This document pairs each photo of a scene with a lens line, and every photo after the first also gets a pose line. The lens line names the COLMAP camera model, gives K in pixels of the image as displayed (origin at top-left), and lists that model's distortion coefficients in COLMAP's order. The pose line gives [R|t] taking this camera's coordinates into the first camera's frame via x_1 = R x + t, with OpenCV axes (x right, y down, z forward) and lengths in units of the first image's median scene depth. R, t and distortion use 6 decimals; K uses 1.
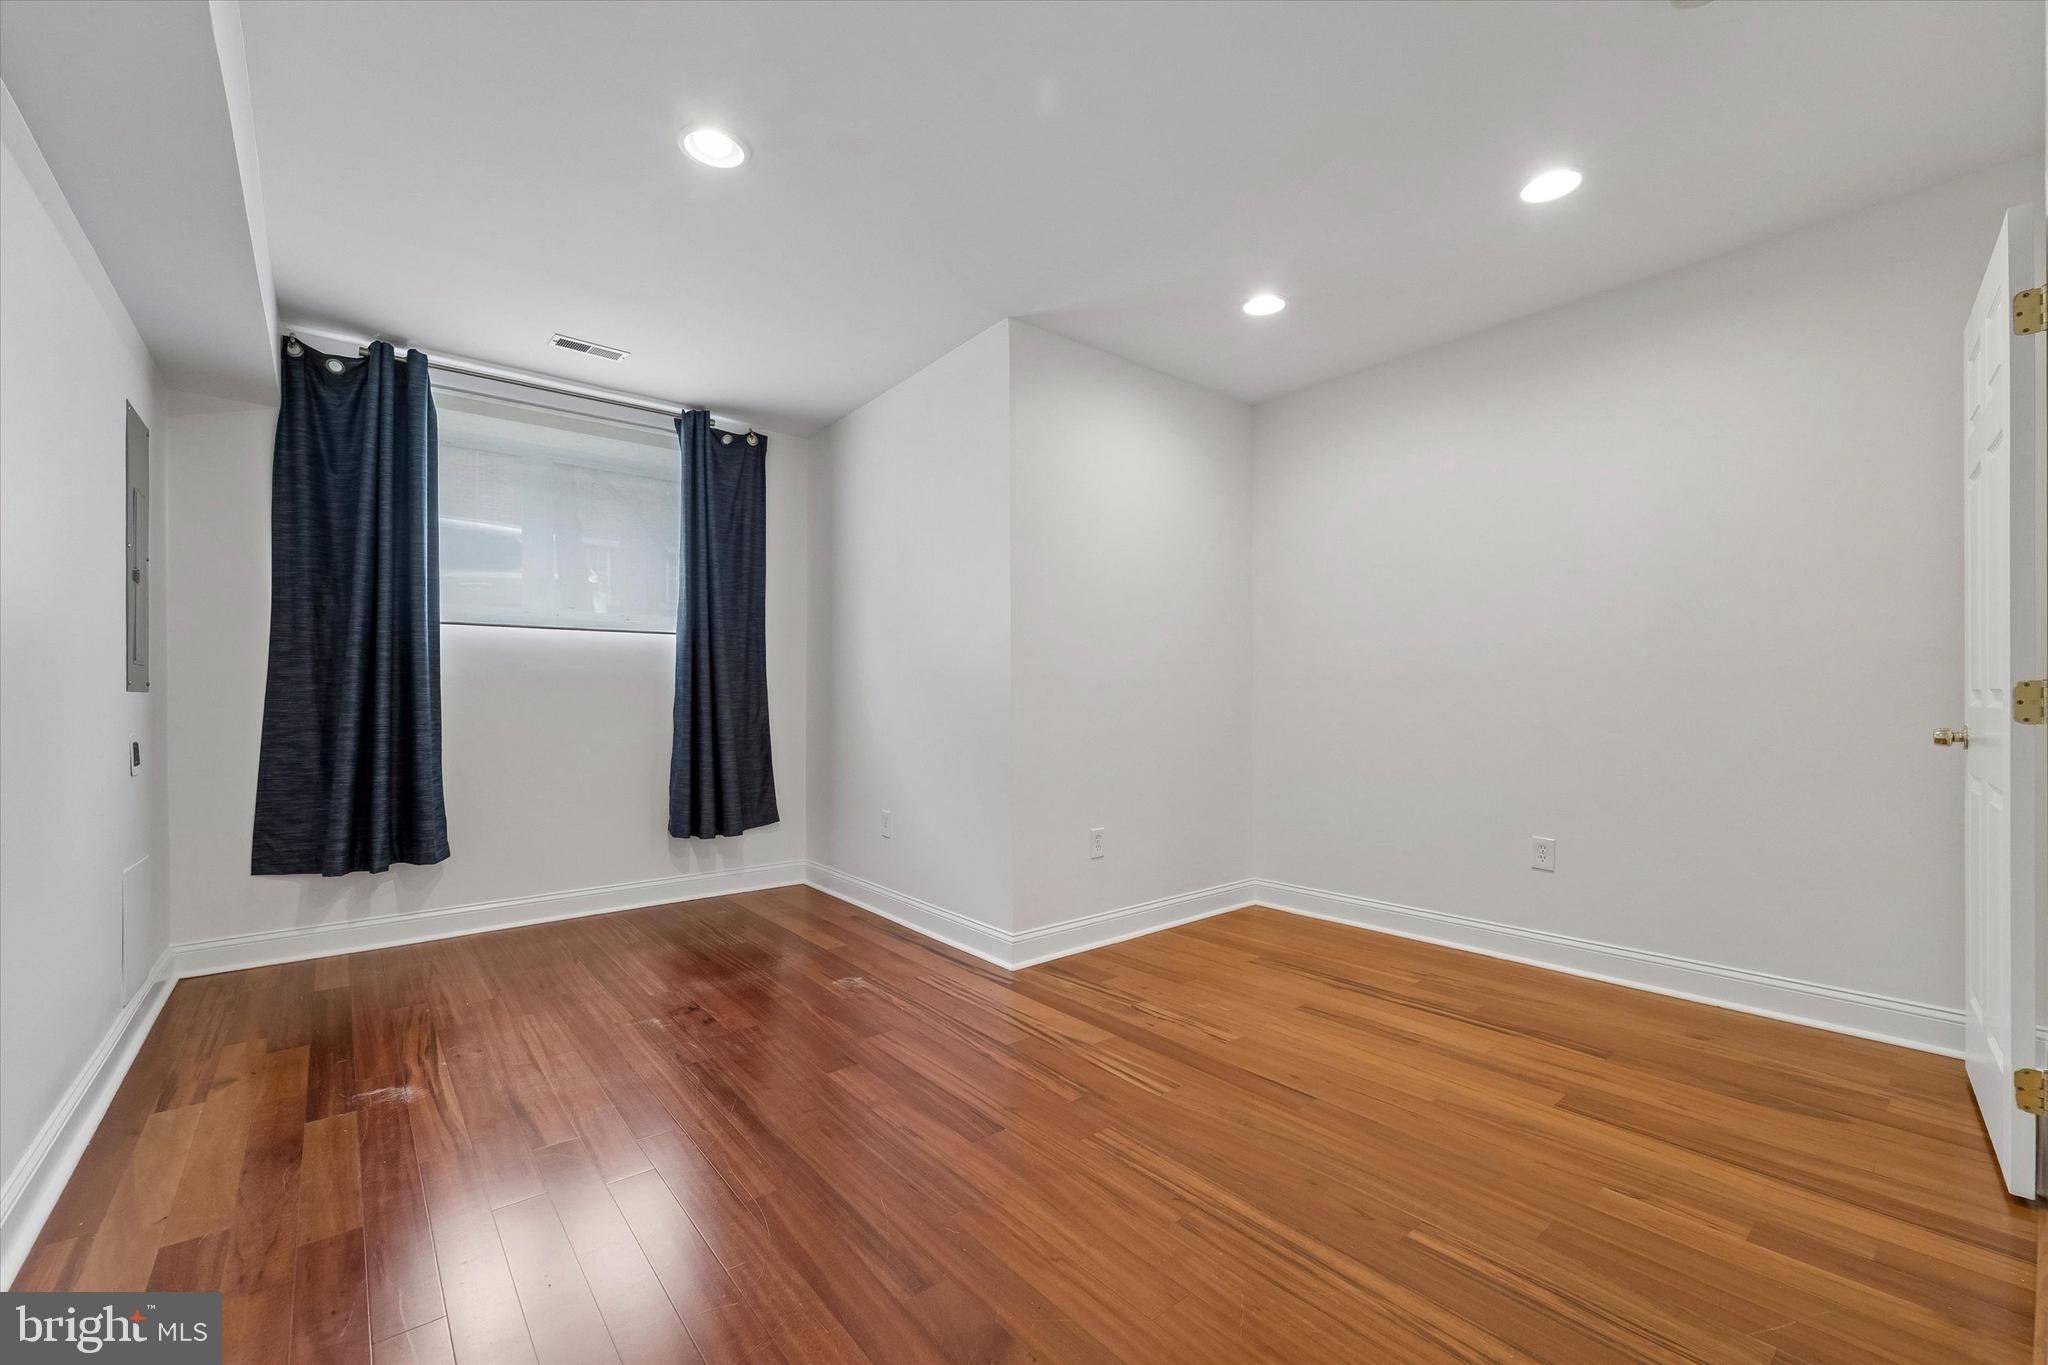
lens RADIAL K [[837.1, 0, 1032.0], [0, 837.1, 695.2], [0, 0, 1]] dist [0.001096, 0.000174]
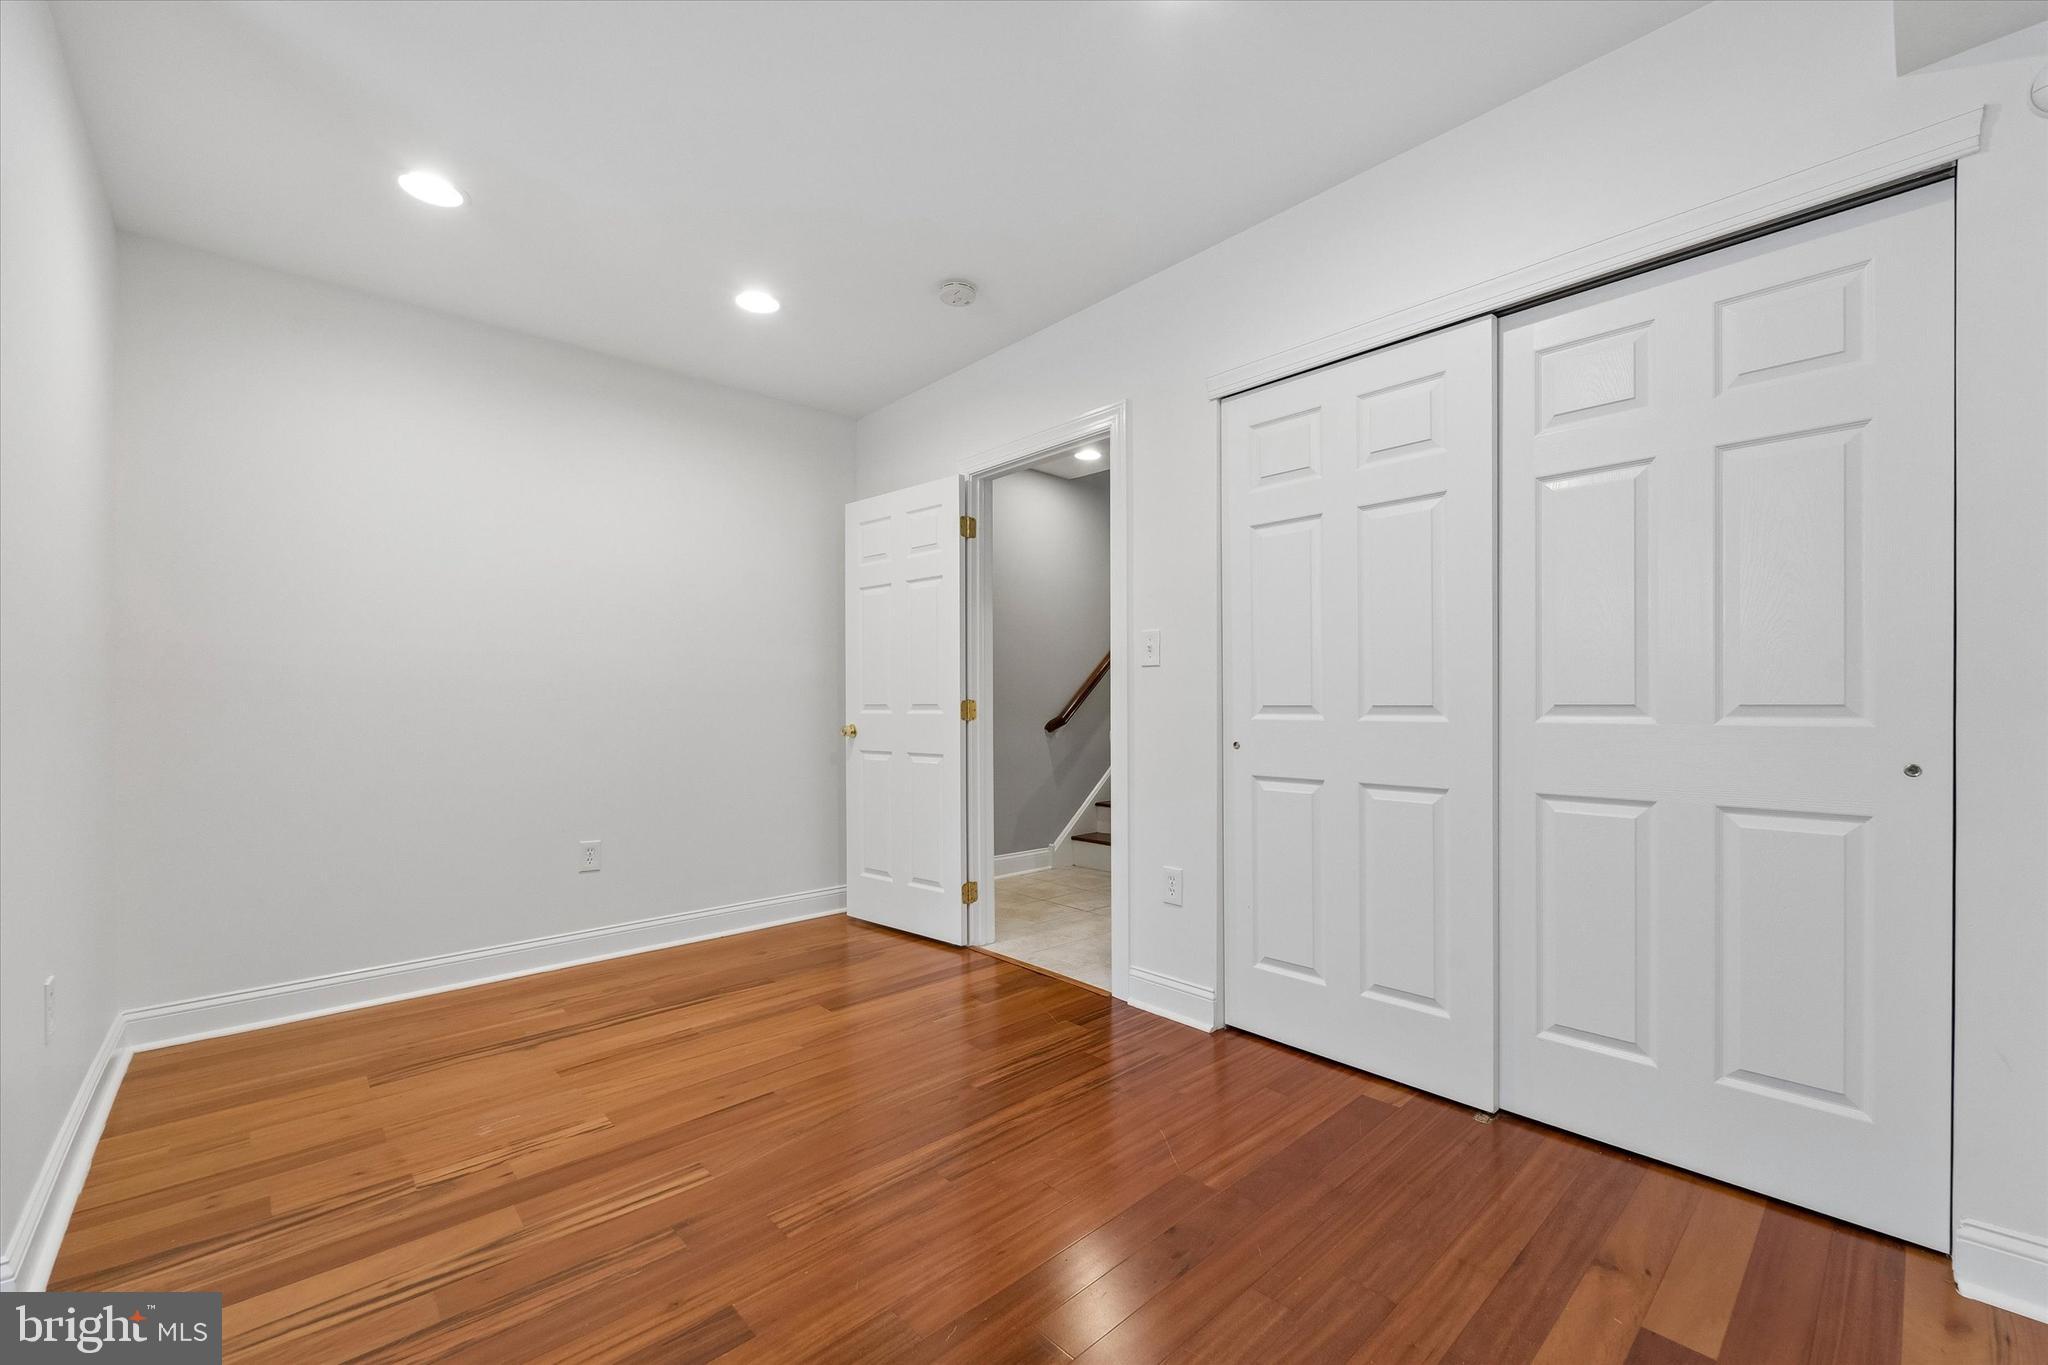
lens RADIAL K [[837.1, 0, 1026.9], [0, 837.1, 701.0], [0, 0, 1]] dist [0.001096, 0.000174]
pose [[-0.048701, 0.005730, 0.998797, -0.566191], [0.004054, 0.999976, -0.005539, -0.002511], [-0.998805, 0.003779, -0.048723, 0.565350]]
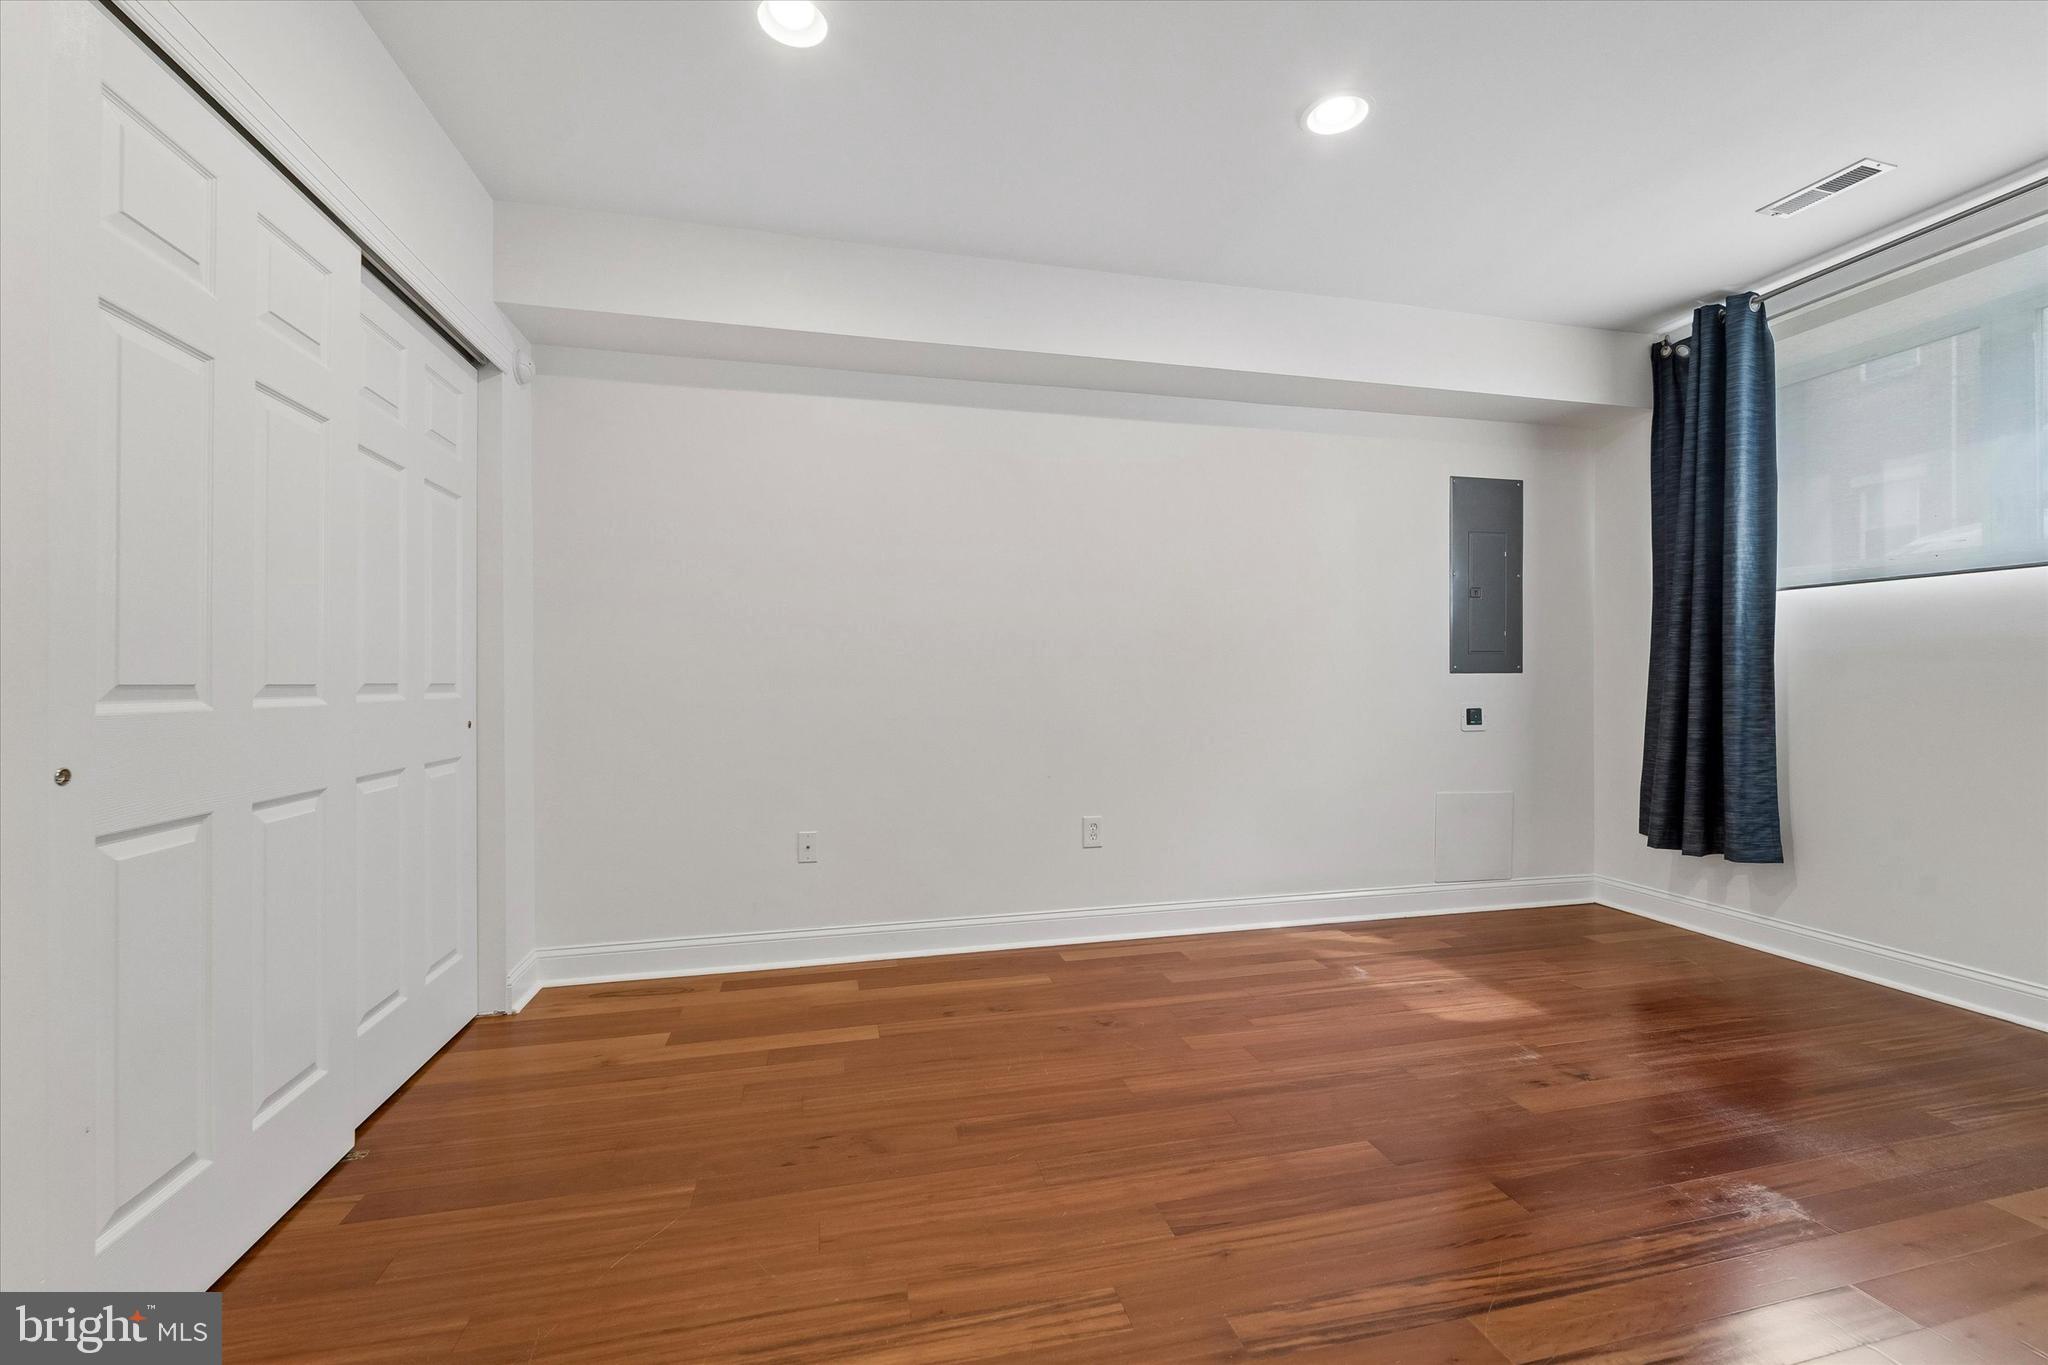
lens RADIAL K [[837.1, 0, 1027.9], [0, 837.1, 678.2], [0, 0, 1]] dist [0.001096, 0.000174]
pose [[-0.444781, 0.001324, -0.895639, 0.529928], [0.009616, 0.999948, -0.003298, 0.000219], [0.895588, -0.010079, -0.444770, 0.895277]]
